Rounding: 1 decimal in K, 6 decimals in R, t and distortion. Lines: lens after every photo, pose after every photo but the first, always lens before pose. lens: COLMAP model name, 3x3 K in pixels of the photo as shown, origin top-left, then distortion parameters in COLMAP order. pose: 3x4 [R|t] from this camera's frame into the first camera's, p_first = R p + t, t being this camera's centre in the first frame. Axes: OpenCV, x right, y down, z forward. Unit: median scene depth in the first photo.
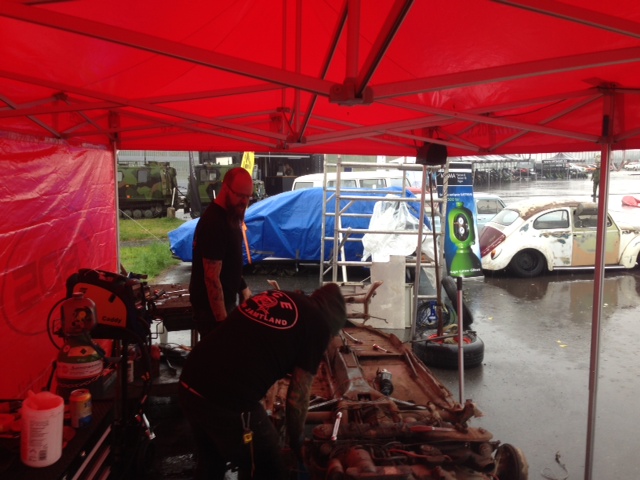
lens RADIAL K [[582.8, 0, 321.9], [0, 582.8, 242.8], [0, 0, 1]] dist [0.104116, -0.116554]
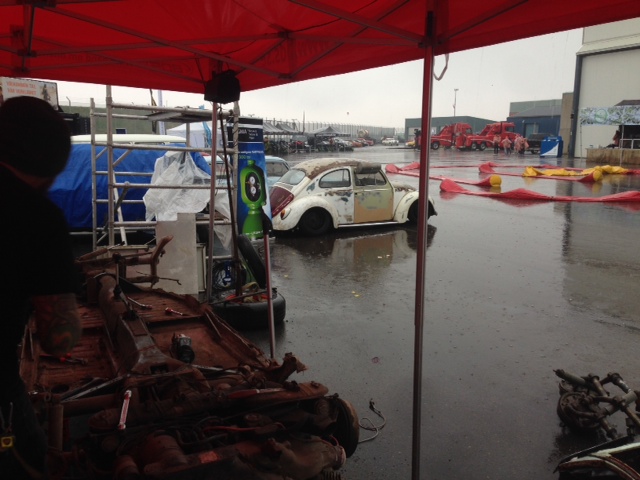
lens RADIAL K [[582.8, 0, 322.5], [0, 582.8, 237.5], [0, 0, 1]] dist [0.104116, -0.116554]
pose [[0.932065, -0.047708, 0.359137, 0.000167], [0.035208, 0.998528, 0.041270, 0.028750], [-0.360577, -0.025822, 0.932372, 0.087104]]
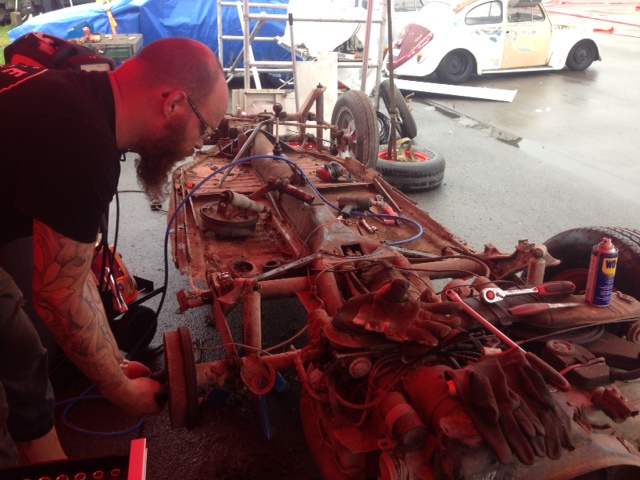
lens RADIAL K [[582.8, 0, 323.5], [0, 582.8, 238.7], [0, 0, 1]] dist [0.104116, -0.116554]
pose [[0.980741, -0.071002, 0.181949, -0.033958], [0.015689, 0.957210, 0.288969, 0.032024], [-0.194680, -0.280549, 0.939889, 0.193233]]
